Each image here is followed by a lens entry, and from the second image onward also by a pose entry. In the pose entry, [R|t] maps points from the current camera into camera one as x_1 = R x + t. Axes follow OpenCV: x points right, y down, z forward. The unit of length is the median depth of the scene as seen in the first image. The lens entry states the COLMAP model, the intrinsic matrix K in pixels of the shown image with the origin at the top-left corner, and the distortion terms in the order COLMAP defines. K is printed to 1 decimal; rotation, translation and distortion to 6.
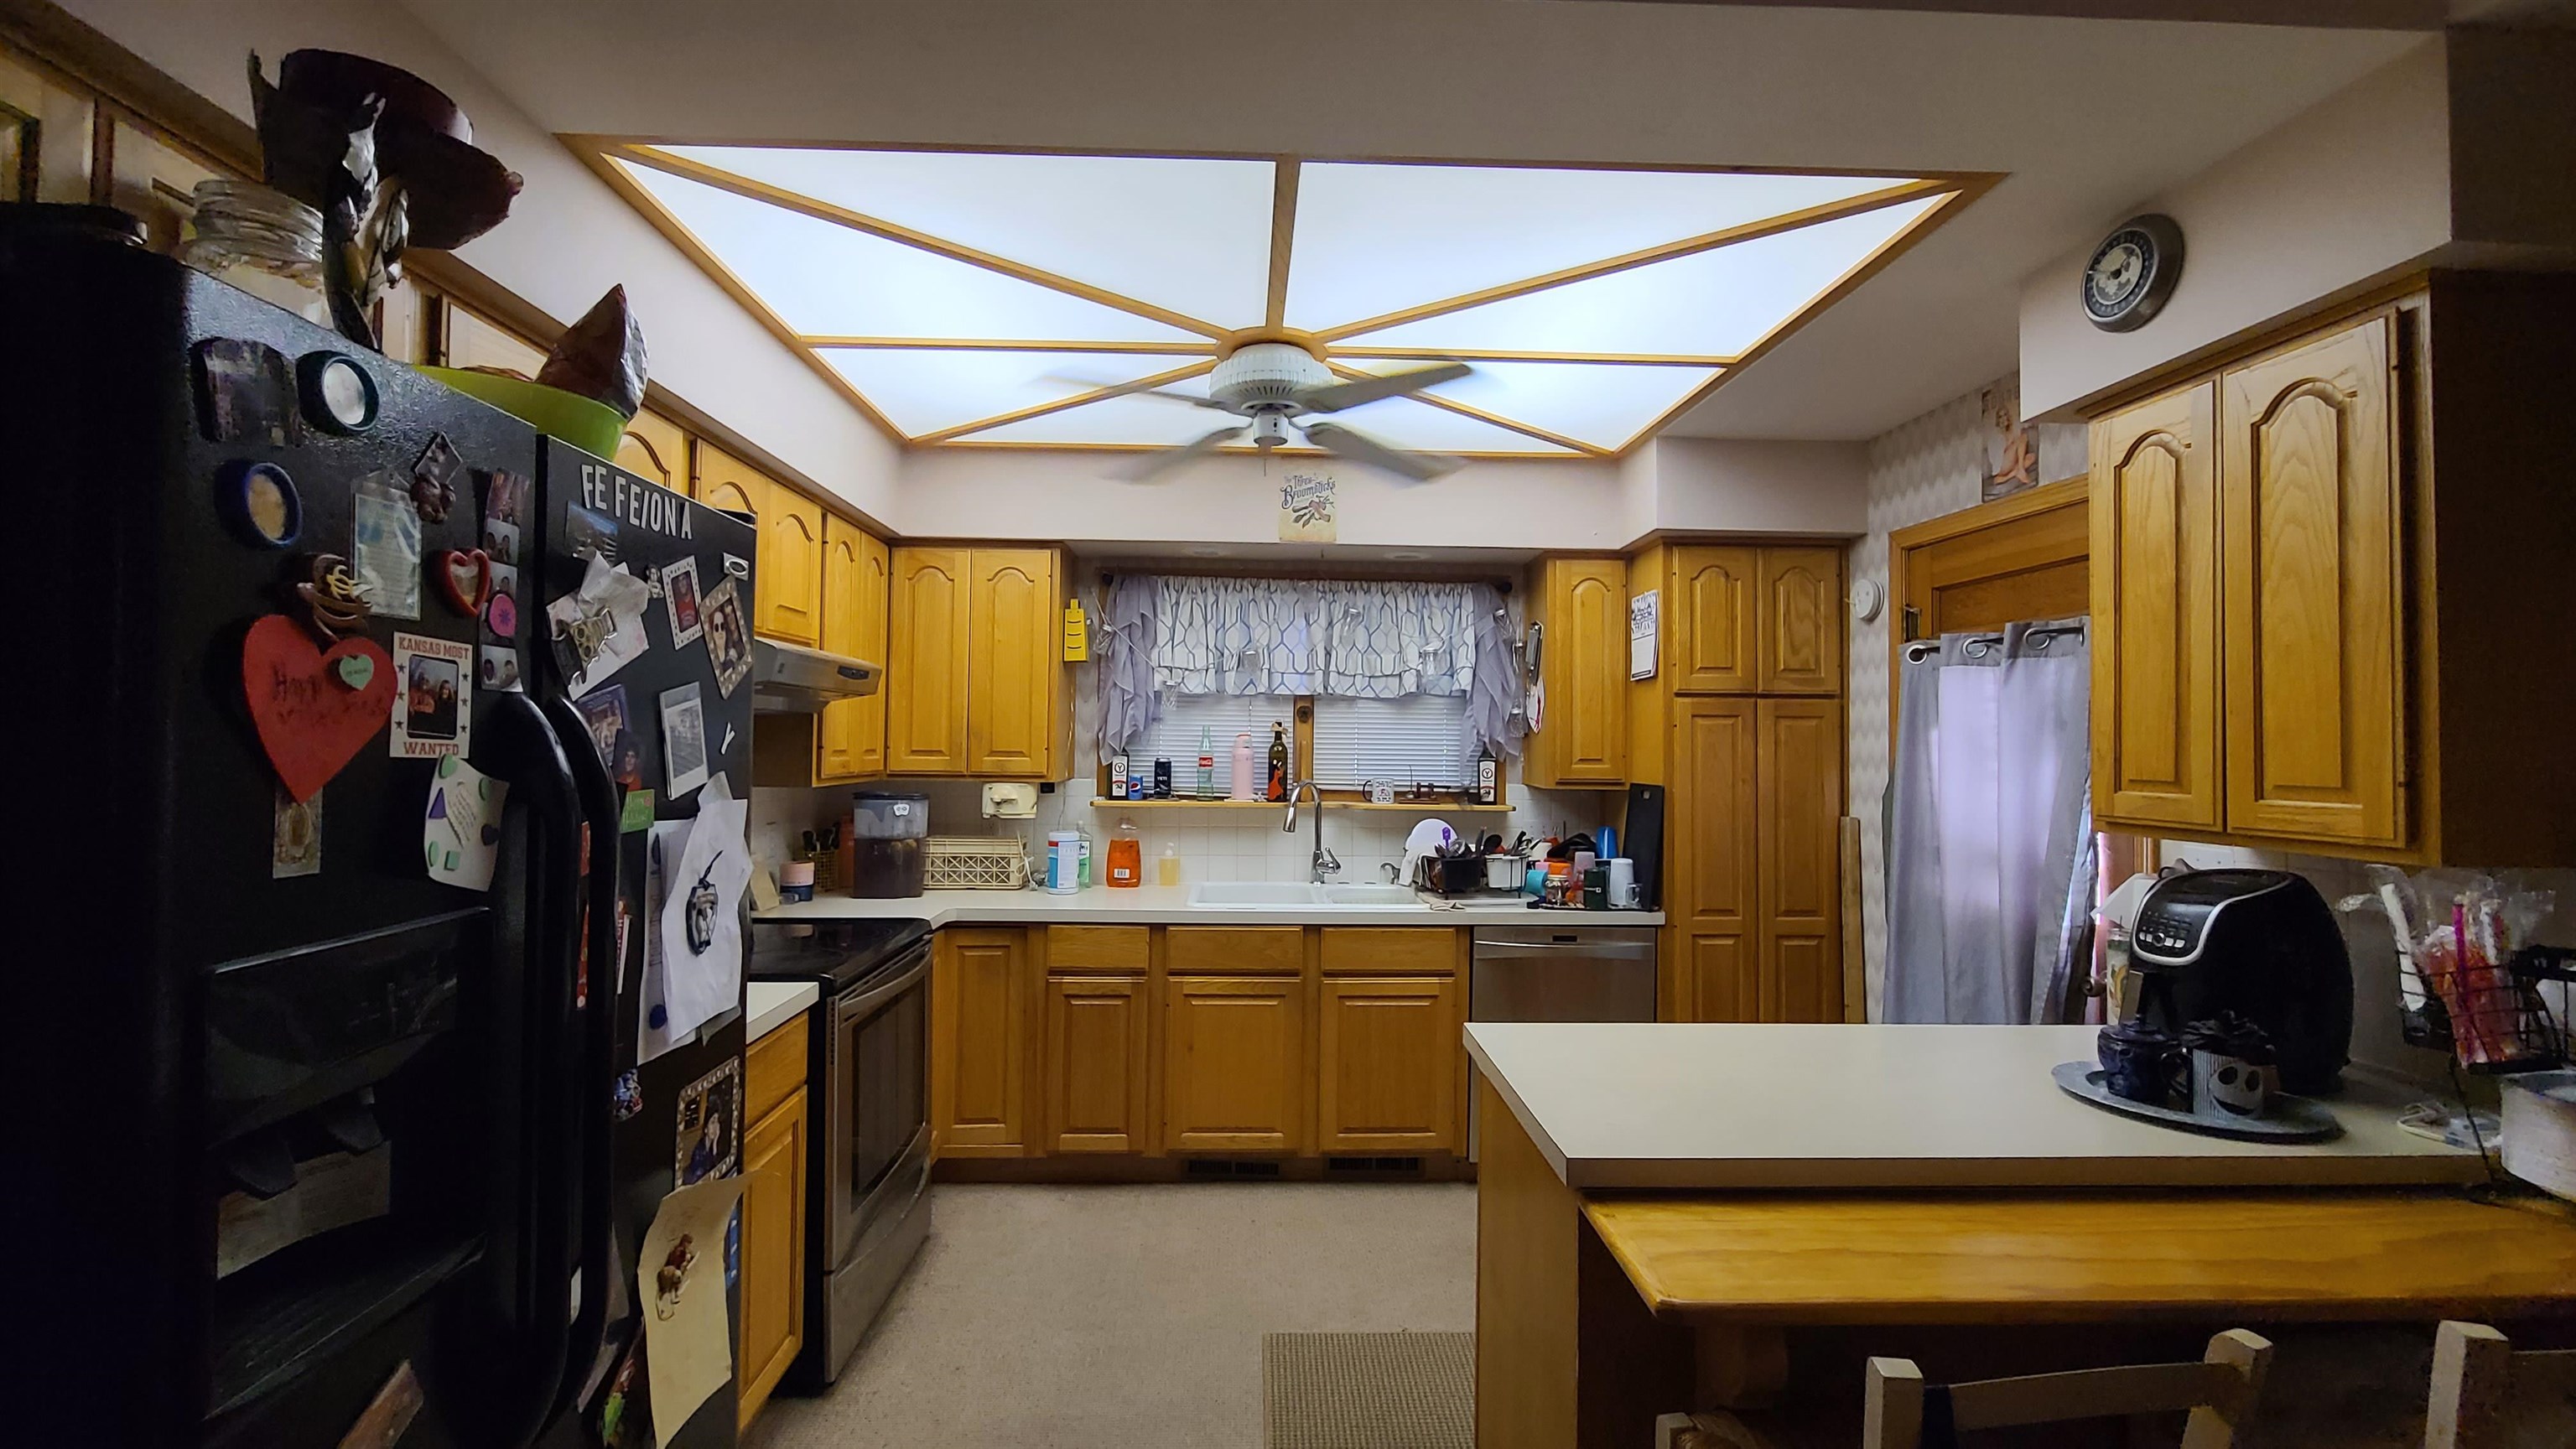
lens RADIAL K [[1029.1, 0, 1282.3], [0, 1029.1, 722.0], [0, 0, 1]] dist [0.000880, 0.000028]
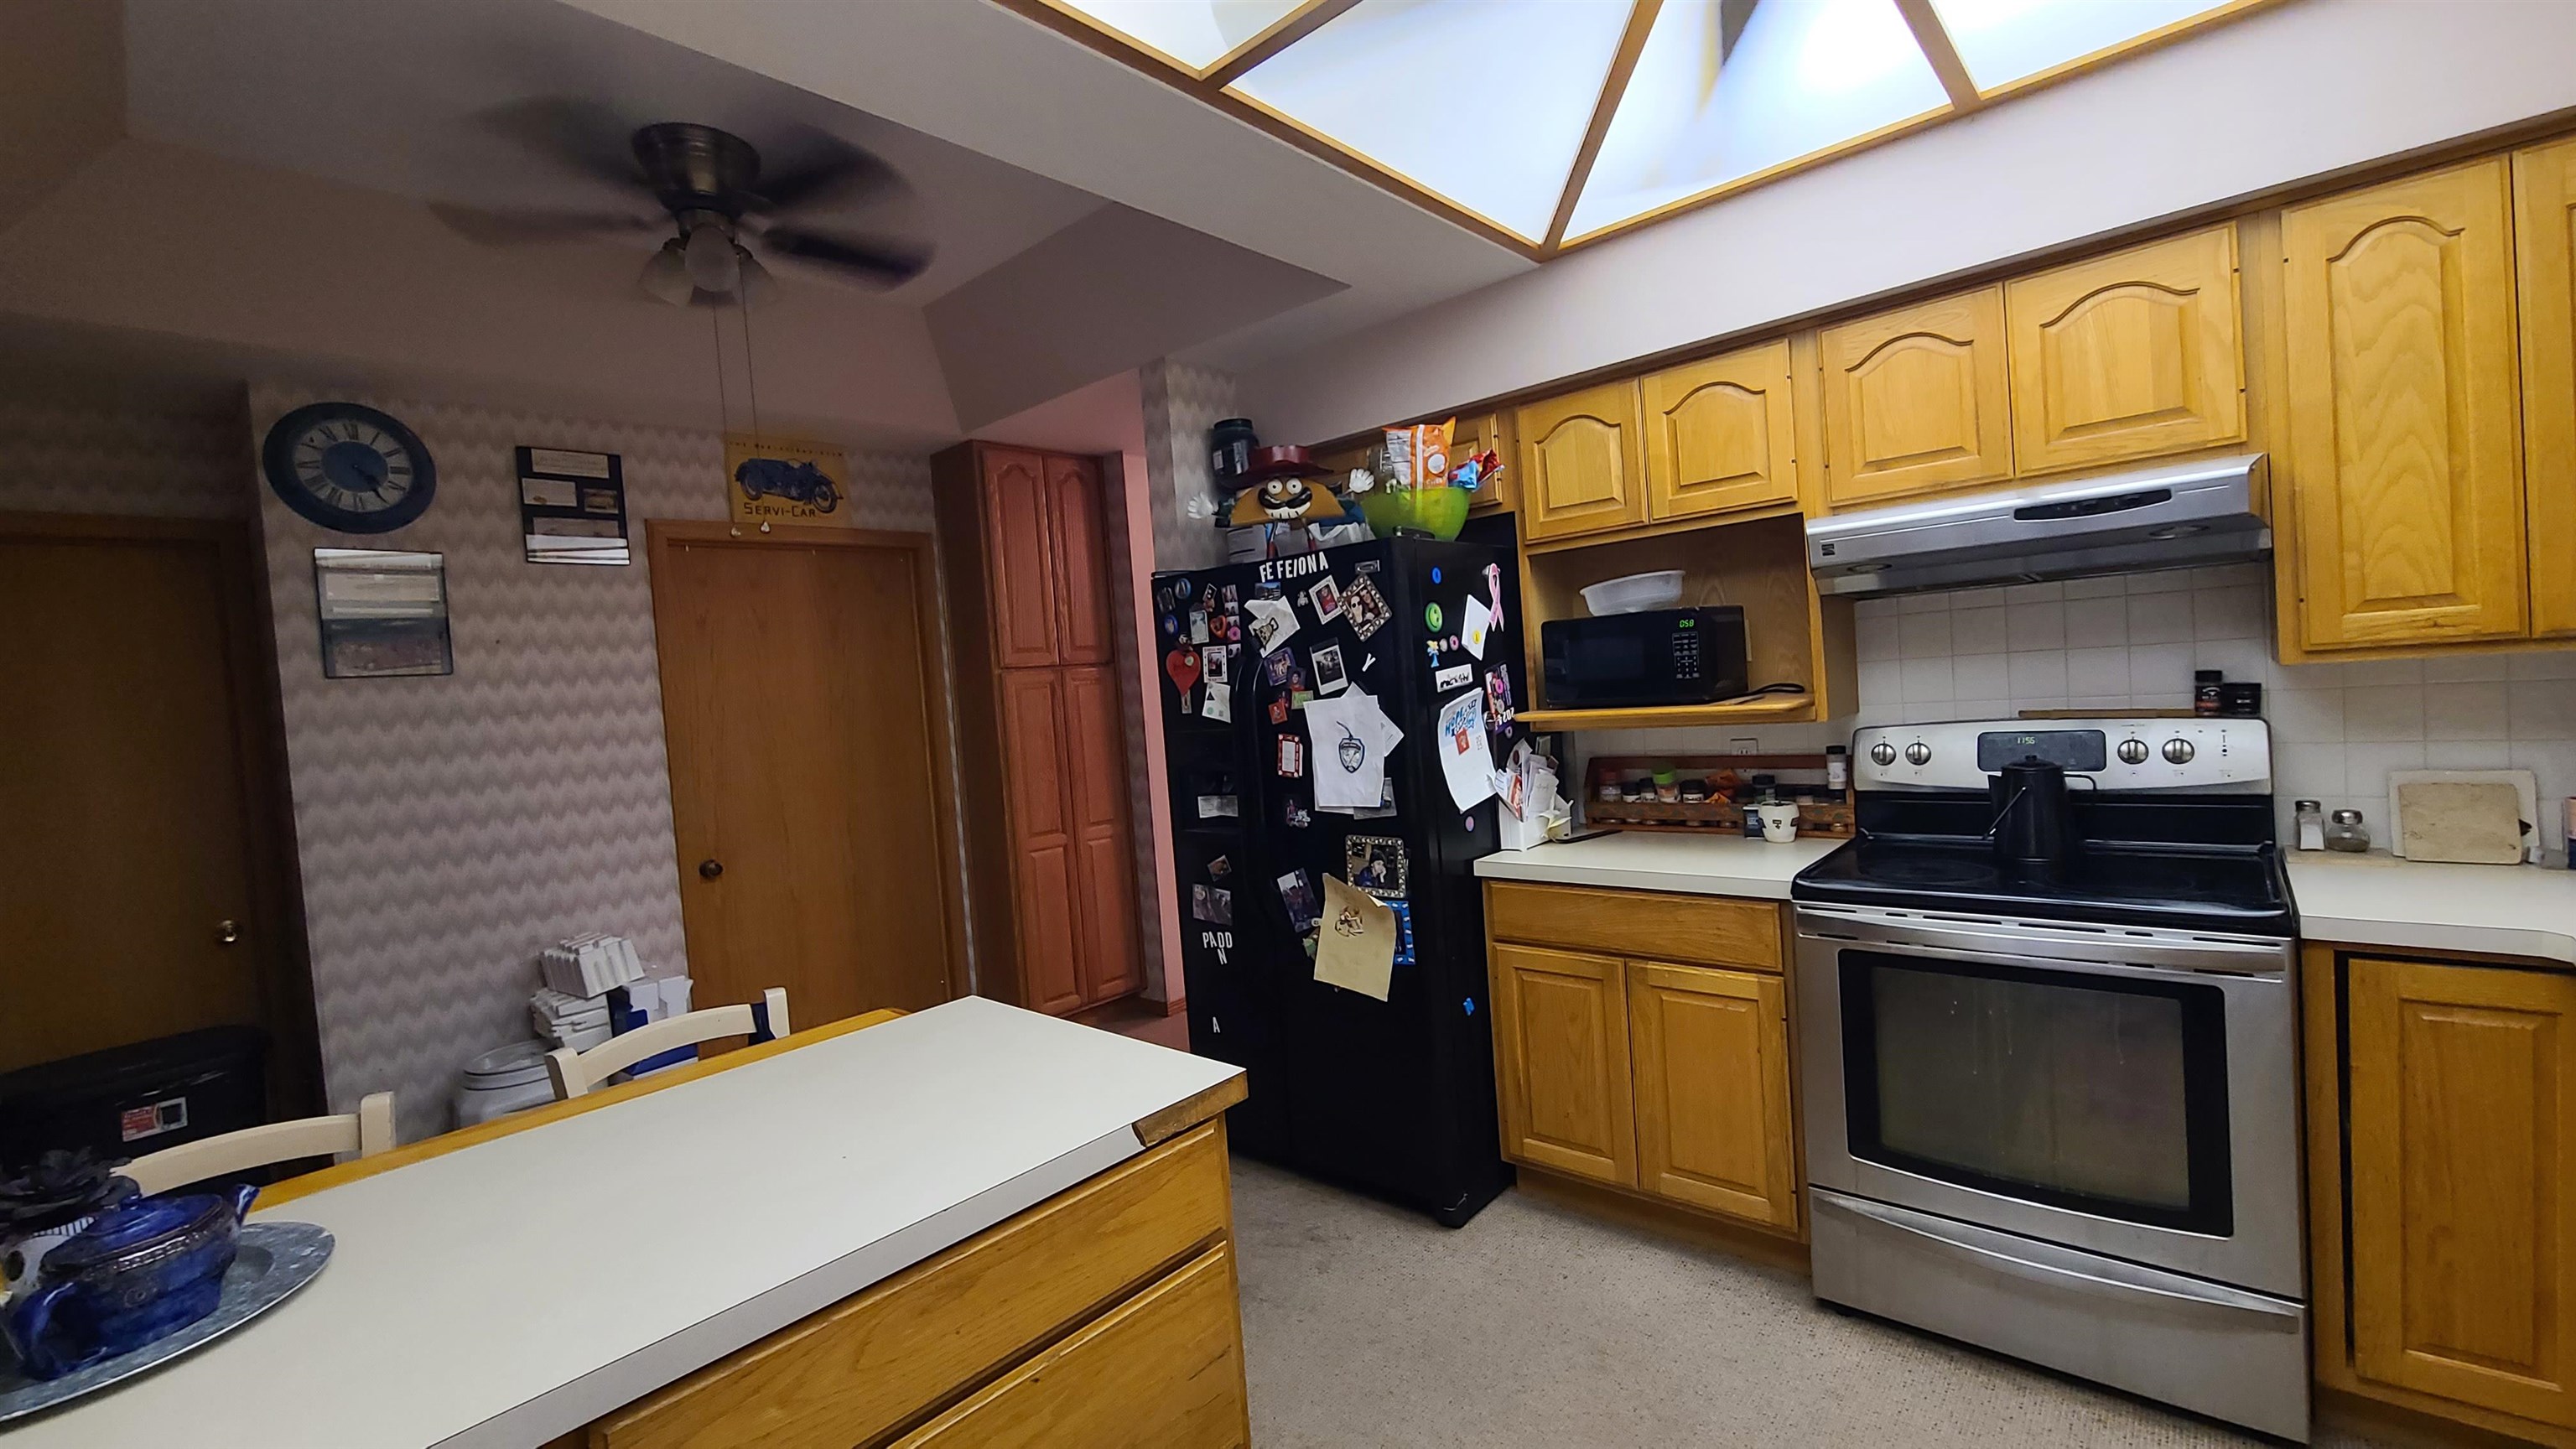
lens RADIAL K [[1029.1, 0, 1291.2], [0, 1029.1, 720.0], [0, 0, 1]] dist [0.000880, 0.000028]
pose [[-0.713152, 0.068028, -0.697701, 1.093736], [0.079637, 0.996699, 0.015780, 0.100262], [0.696471, -0.044309, -0.716215, 2.856551]]
